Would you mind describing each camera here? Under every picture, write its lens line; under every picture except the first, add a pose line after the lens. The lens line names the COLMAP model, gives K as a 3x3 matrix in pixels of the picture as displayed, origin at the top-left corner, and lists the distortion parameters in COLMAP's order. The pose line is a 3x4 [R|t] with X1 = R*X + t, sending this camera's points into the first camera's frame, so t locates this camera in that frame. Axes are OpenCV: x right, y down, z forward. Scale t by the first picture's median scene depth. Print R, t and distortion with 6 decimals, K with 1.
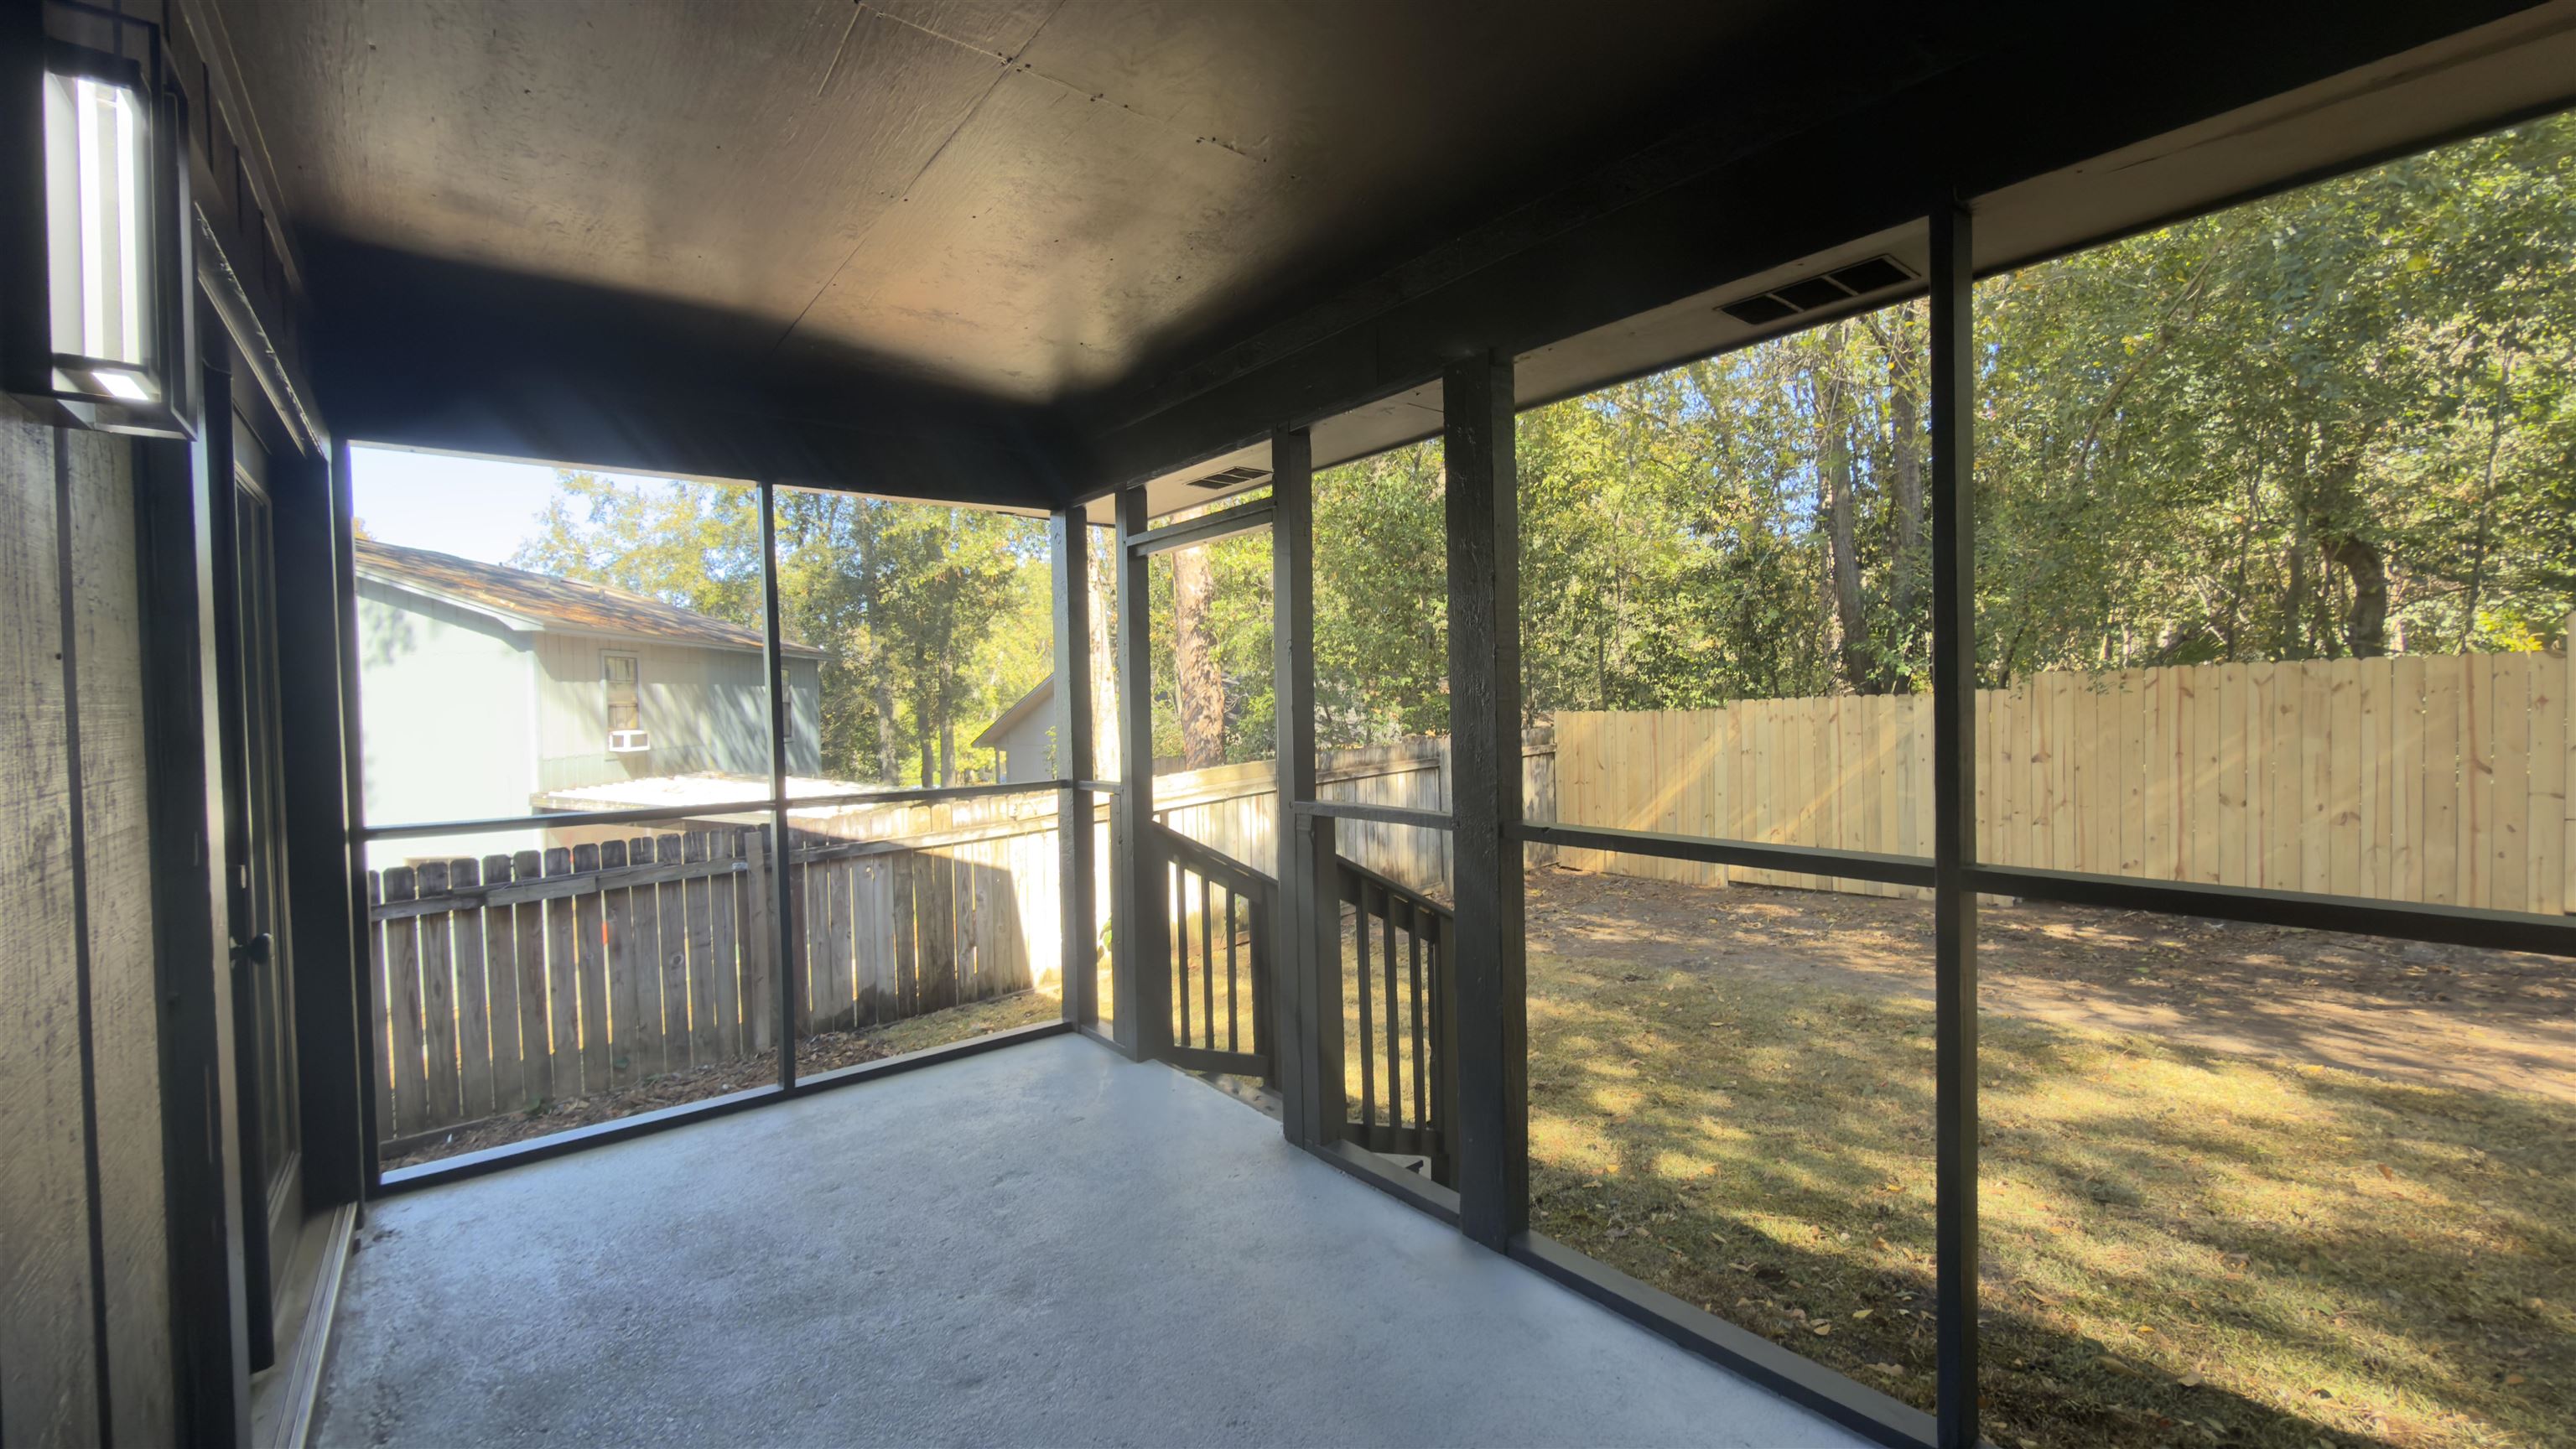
lens RADIAL K [[1012.9, 0, 1285.4], [0, 1012.9, 714.4], [0, 0, 1]] dist [0.002041, 0.000061]
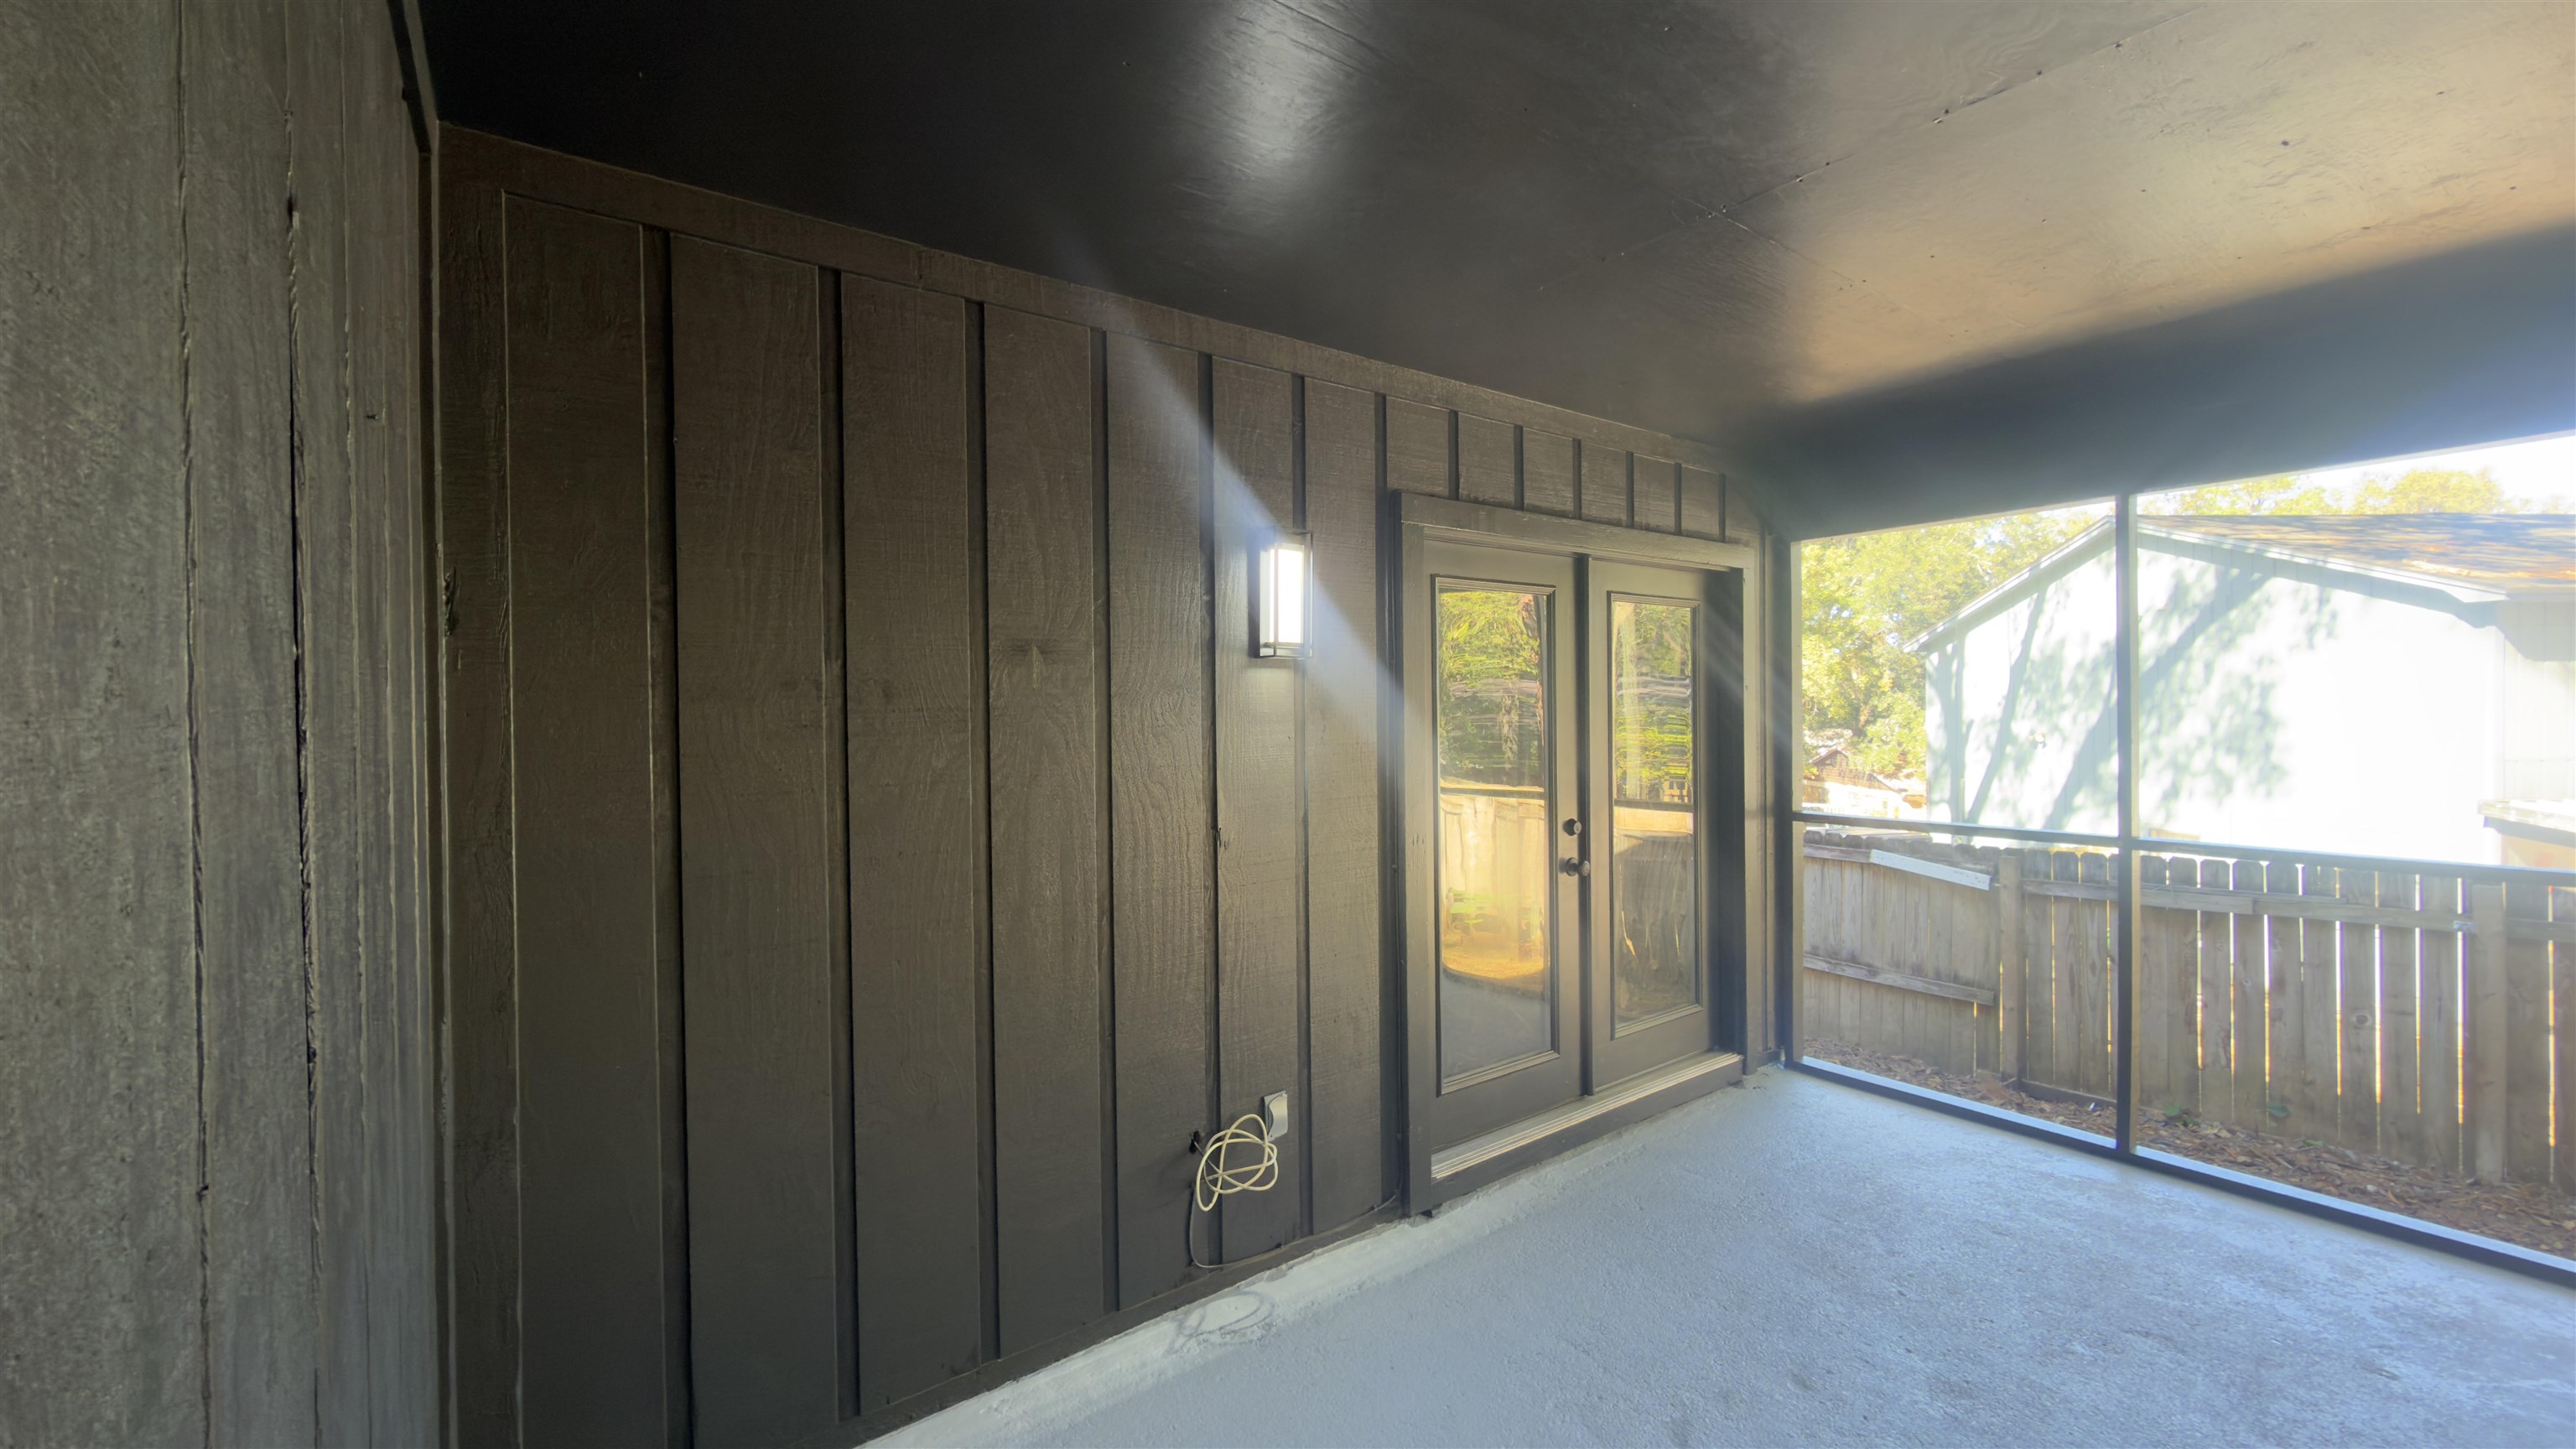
lens RADIAL K [[1012.9, 0, 1293.8], [0, 1012.9, 731.4], [0, 0, 1]] dist [0.002041, 0.000061]
pose [[-0.038985, 0.039749, -0.998449, 0.258068], [0.002725, 0.999209, 0.039672, -0.028638], [0.999236, -0.001174, -0.039063, 0.166166]]
